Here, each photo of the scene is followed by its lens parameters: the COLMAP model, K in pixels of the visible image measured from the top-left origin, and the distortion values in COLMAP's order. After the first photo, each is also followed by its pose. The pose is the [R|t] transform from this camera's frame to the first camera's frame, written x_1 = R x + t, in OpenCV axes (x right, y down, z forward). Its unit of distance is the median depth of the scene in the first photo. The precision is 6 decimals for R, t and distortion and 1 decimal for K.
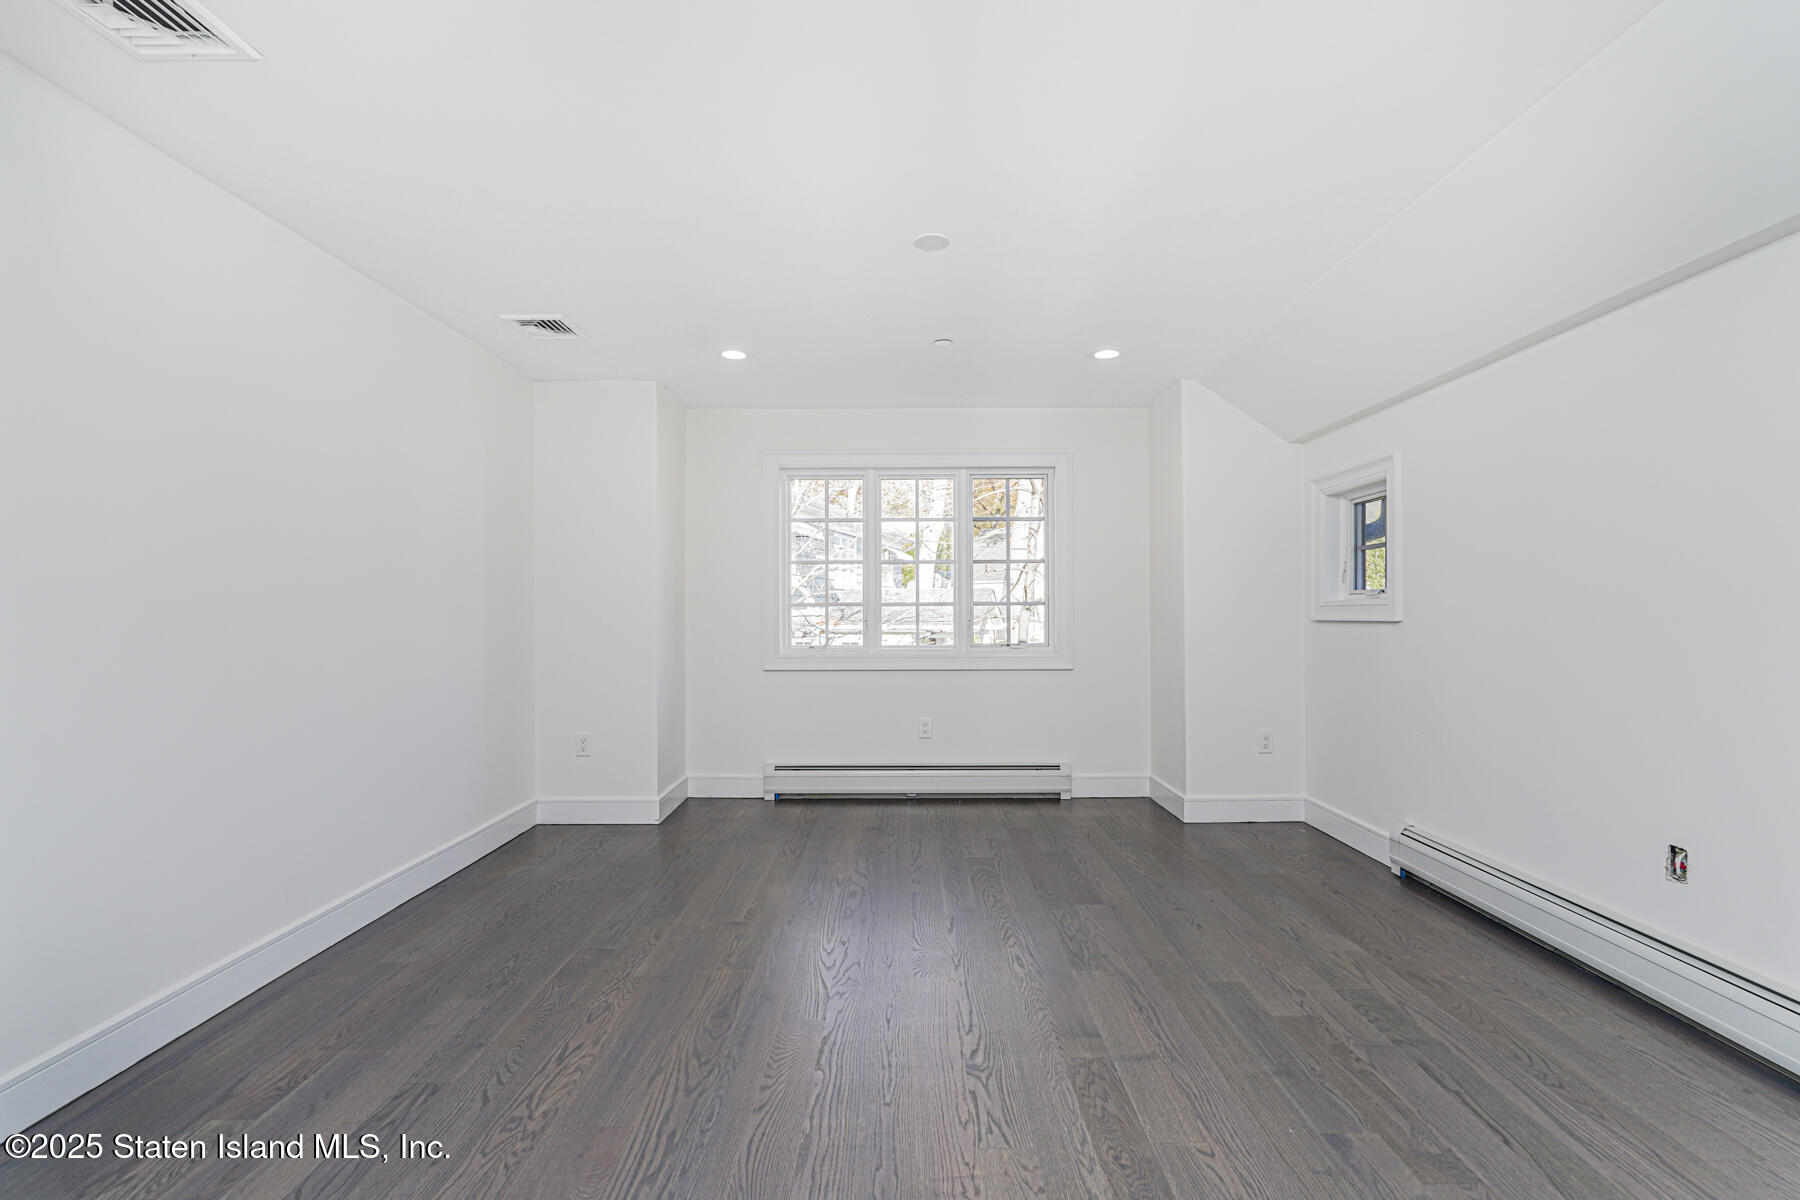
lens RADIAL K [[803.3, 0, 900.5], [0, 803.3, 605.4], [0, 0, 1]] dist [-0.010426, 0.008906]
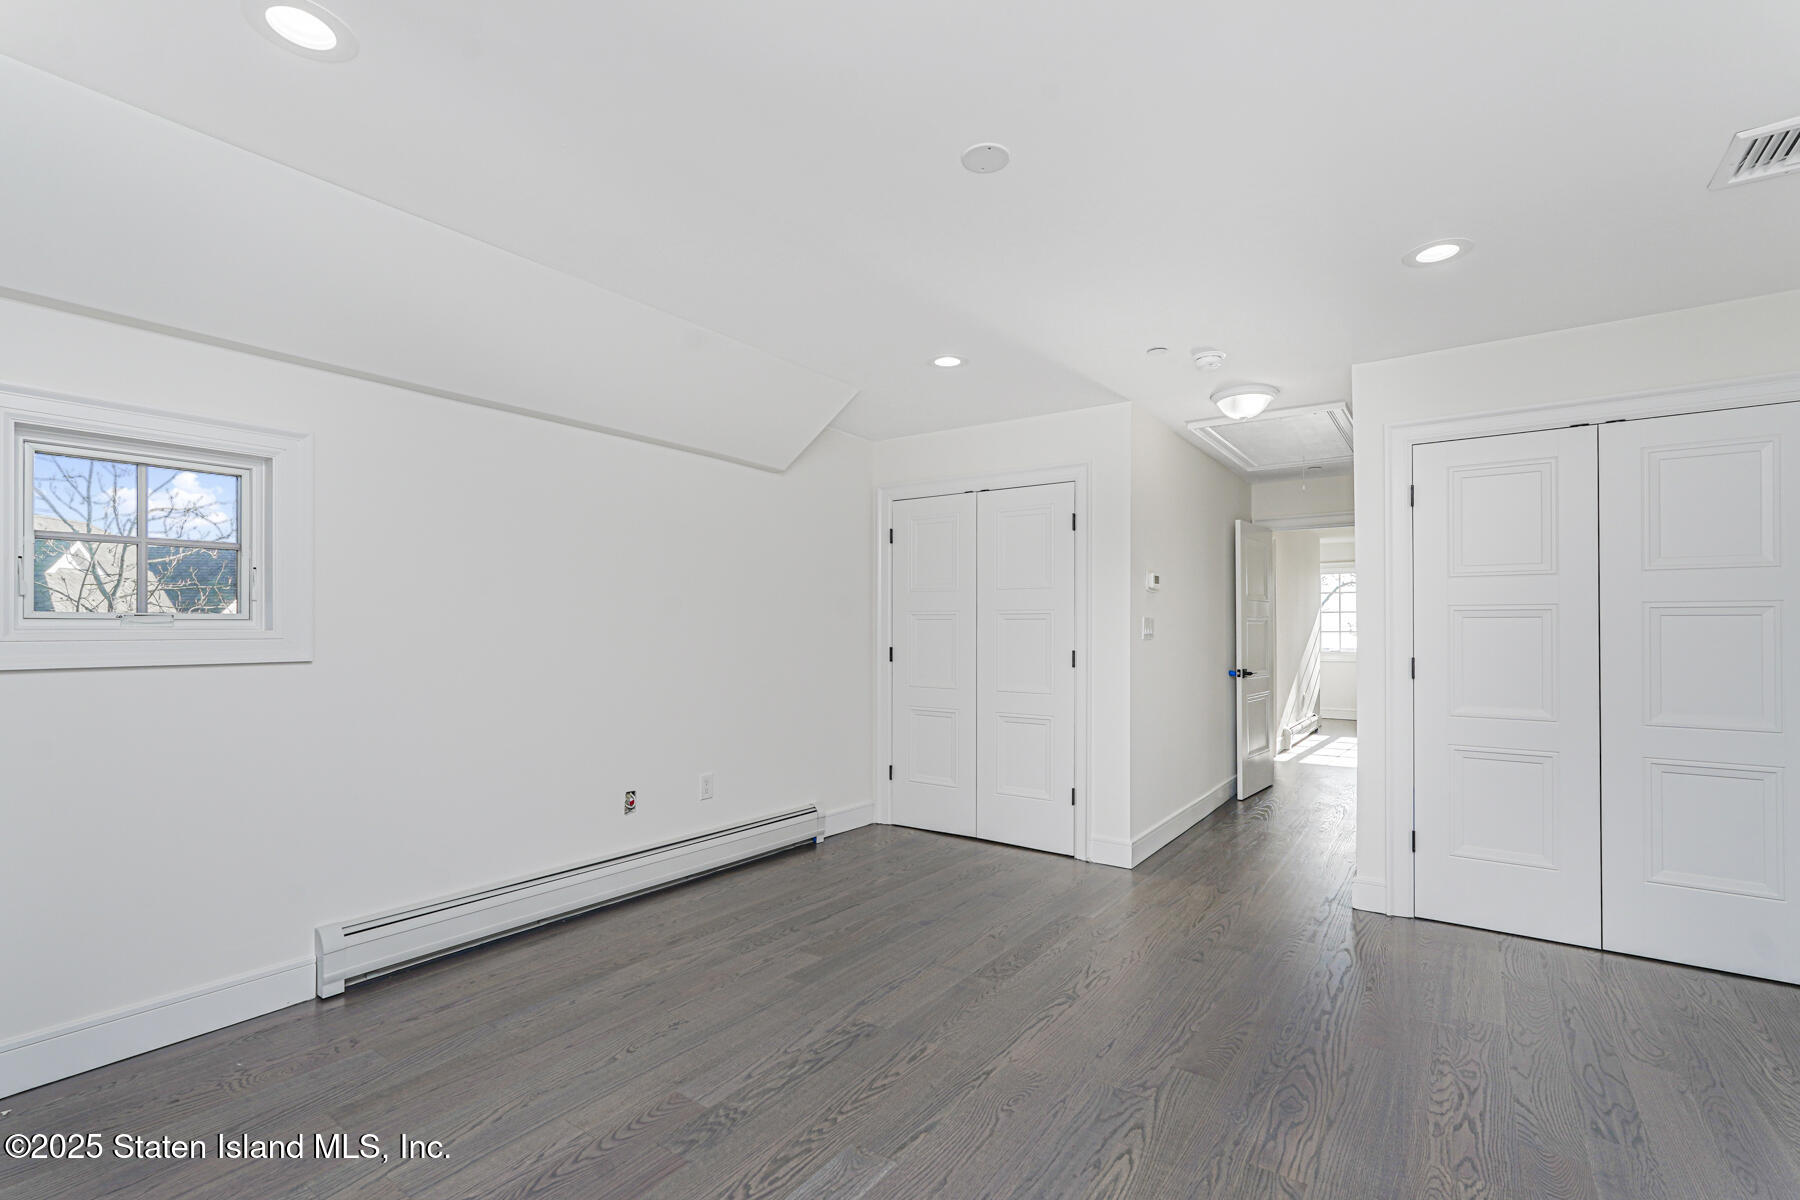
lens RADIAL K [[803.3, 0, 897.1], [0, 803.3, 617.0], [0, 0, 1]] dist [-0.010426, 0.008906]
pose [[-0.817330, 0.014293, 0.575993, -0.366483], [-0.003579, 0.999547, -0.029883, -0.000886], [-0.576159, -0.026486, -0.816908, 1.883167]]
